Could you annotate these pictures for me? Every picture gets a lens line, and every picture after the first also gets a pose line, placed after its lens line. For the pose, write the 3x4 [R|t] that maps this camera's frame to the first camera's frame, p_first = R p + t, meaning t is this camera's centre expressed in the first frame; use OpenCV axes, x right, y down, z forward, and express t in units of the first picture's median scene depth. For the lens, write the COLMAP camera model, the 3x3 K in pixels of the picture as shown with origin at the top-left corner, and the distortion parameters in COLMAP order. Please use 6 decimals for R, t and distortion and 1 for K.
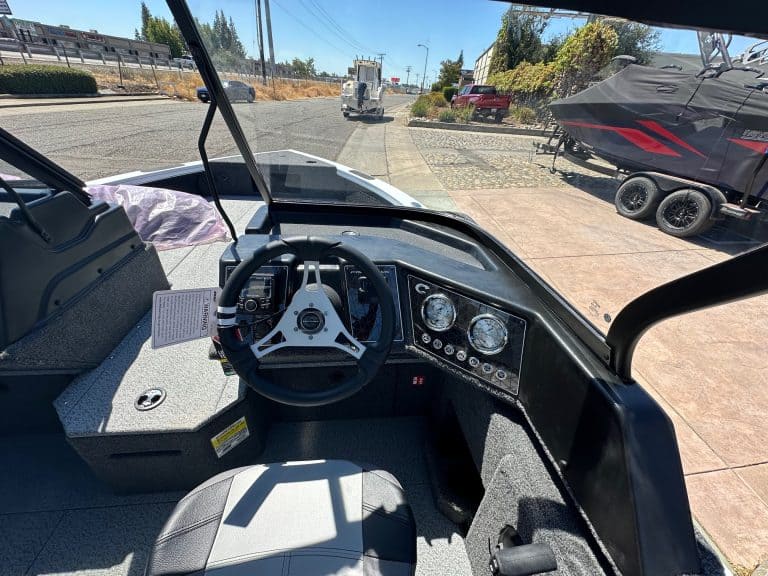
lens RADIAL K [[306.2, 0, 384.0], [0, 306.2, 288.0], [0, 0, 1]] dist [-0.002448, 0.000596]
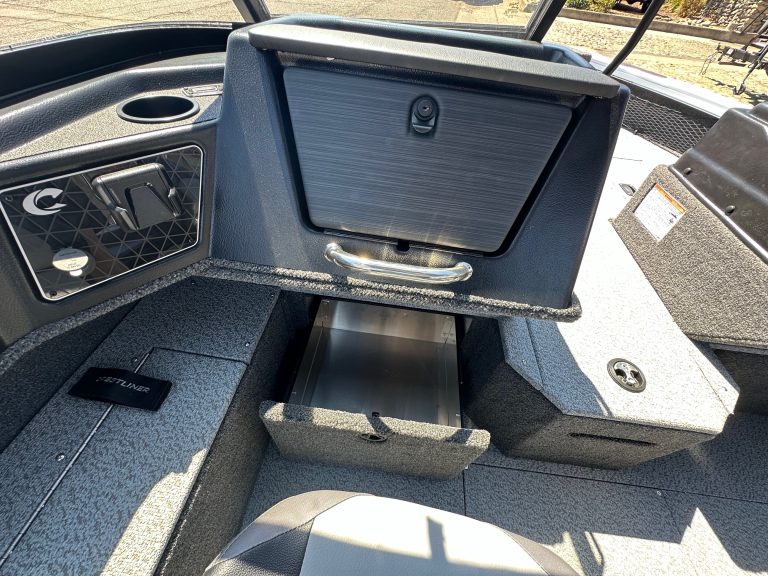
lens RADIAL K [[306.2, 0, 384.0], [0, 306.2, 288.0], [0, 0, 1]] dist [-0.002448, 0.000596]
pose [[0.980636, 0.163557, -0.107708, -0.139512], [-0.131389, 0.957314, 0.257462, 0.005171], [0.145220, -0.238325, 0.960267, 0.027519]]
